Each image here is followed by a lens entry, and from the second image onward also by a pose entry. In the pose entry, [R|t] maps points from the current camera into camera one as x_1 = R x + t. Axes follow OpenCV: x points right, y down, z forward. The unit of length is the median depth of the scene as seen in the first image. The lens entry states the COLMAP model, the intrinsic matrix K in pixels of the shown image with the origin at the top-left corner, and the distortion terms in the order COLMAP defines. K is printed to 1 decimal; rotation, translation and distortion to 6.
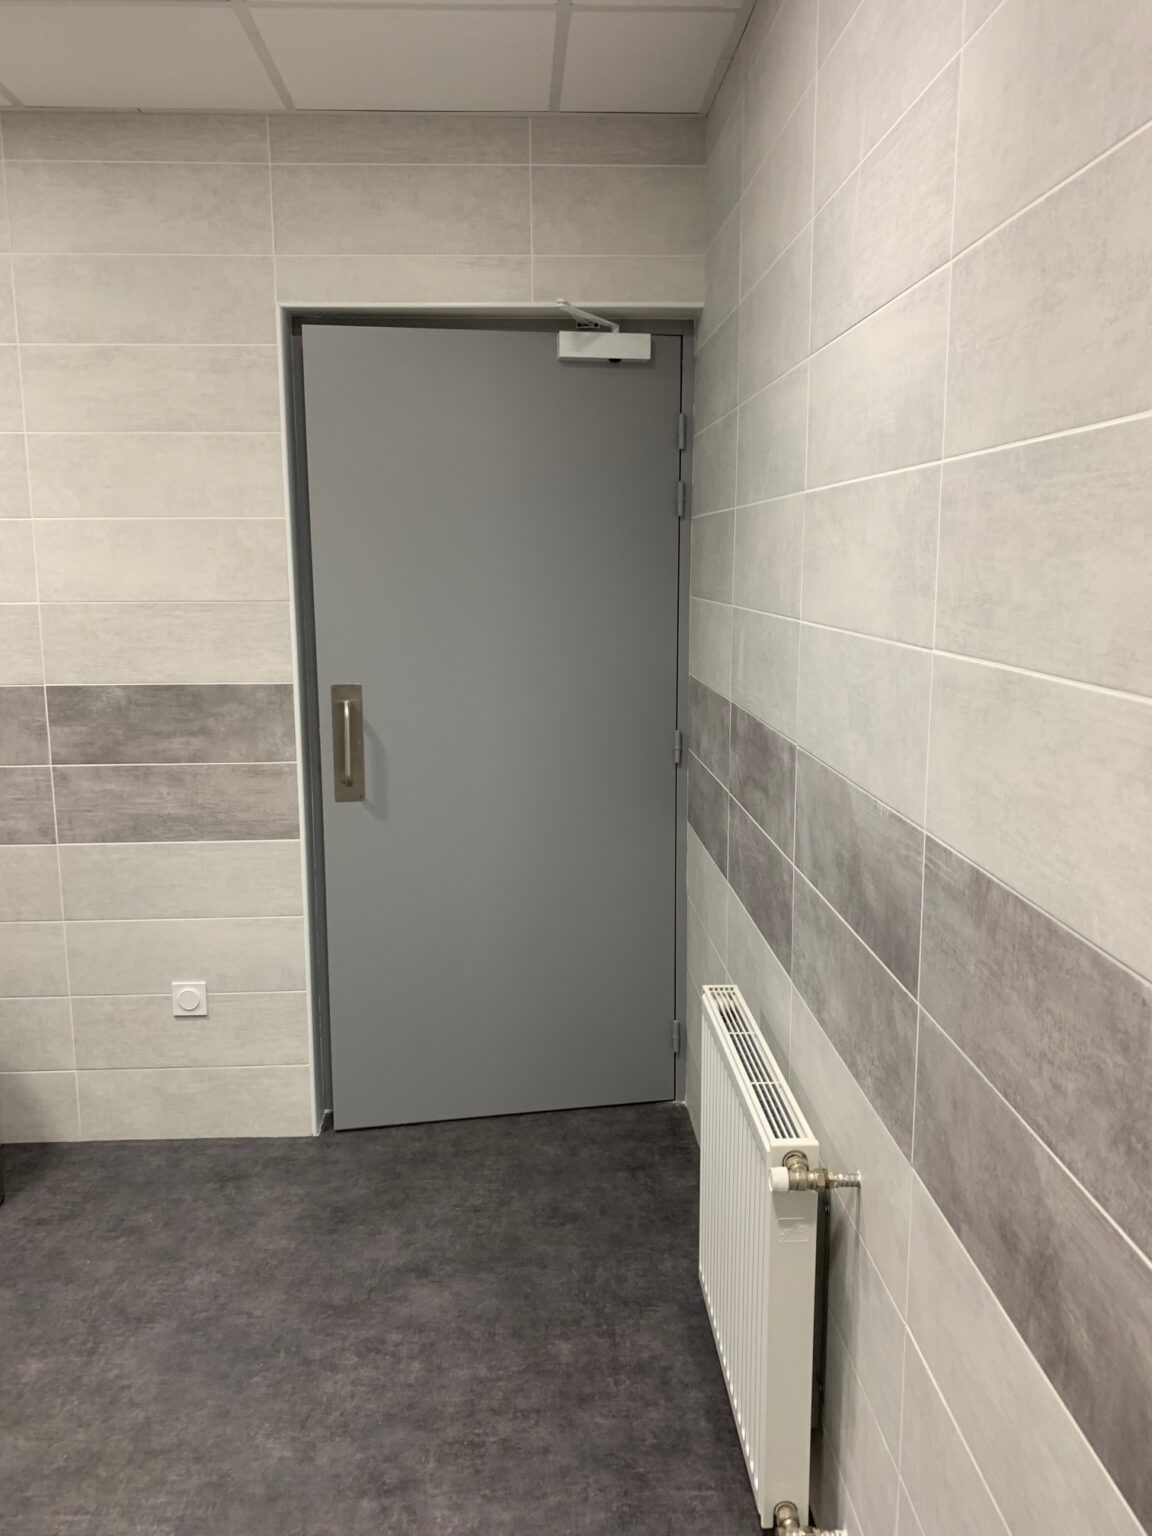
lens RADIAL K [[1171.1, 0, 590.5], [0, 1171.1, 754.8], [0, 0, 1]] dist [0.032801, -0.045454]
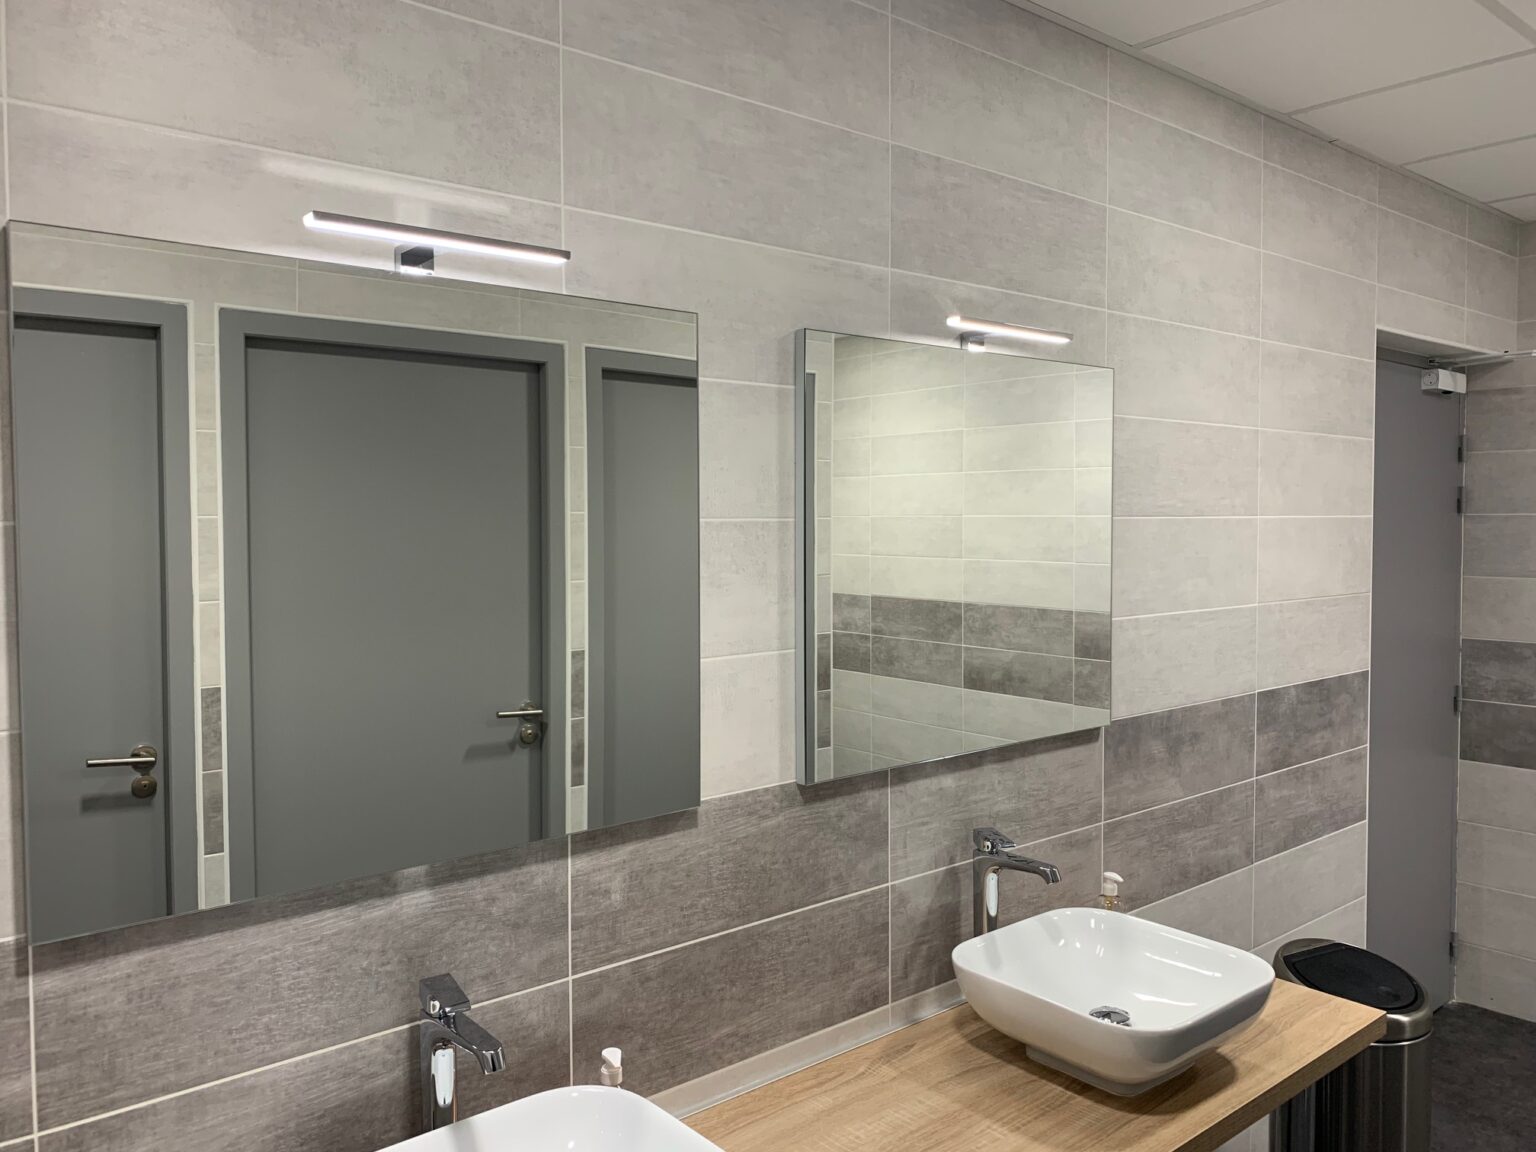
lens RADIAL K [[1171.1, 0, 751.5], [0, 1171.1, 562.8], [0, 0, 1]] dist [0.032801, -0.045454]
pose [[0.792031, -0.019030, 0.610185, -1.407940], [0.100837, 0.989863, -0.100016, -0.111163], [-0.602096, 0.140745, 0.785921, 0.511592]]
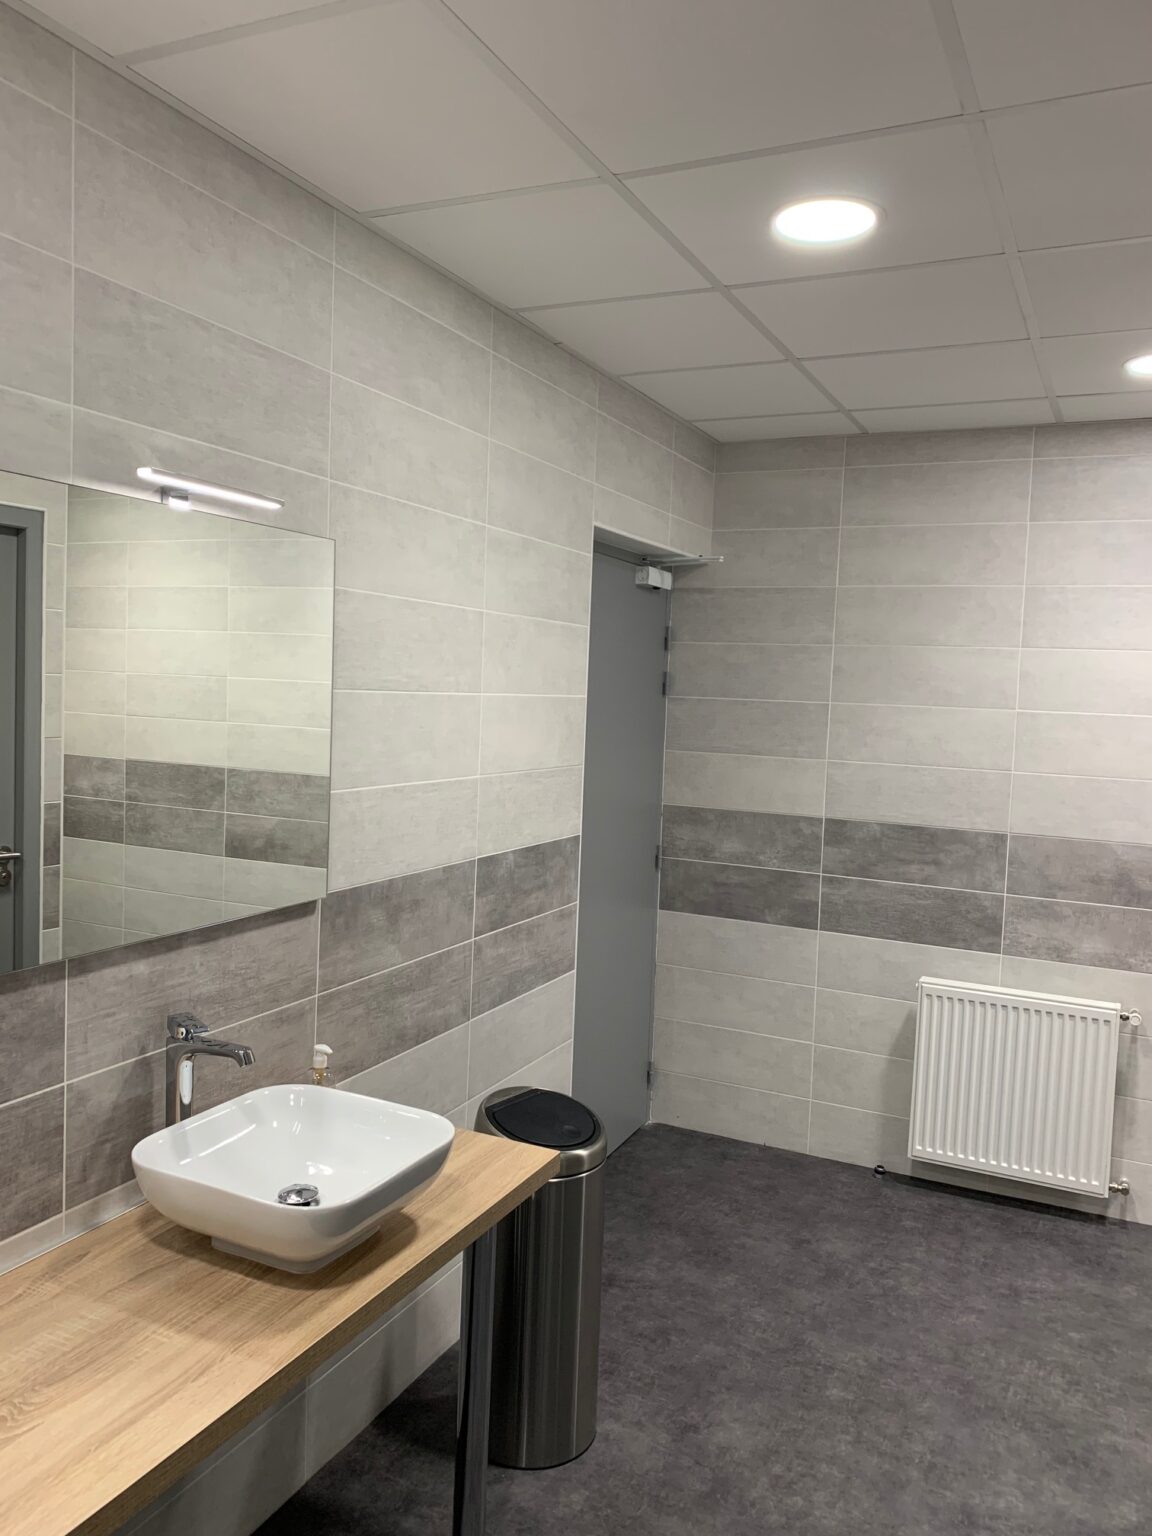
lens RADIAL K [[1171.1, 0, 554.6], [0, 1171.1, 762.8], [0, 0, 1]] dist [0.032801, -0.045454]
pose [[0.476935, -0.032385, 0.878342, -1.351104], [0.108032, 0.993904, -0.022015, -0.114341], [-0.872274, 0.105389, 0.477526, 0.481578]]
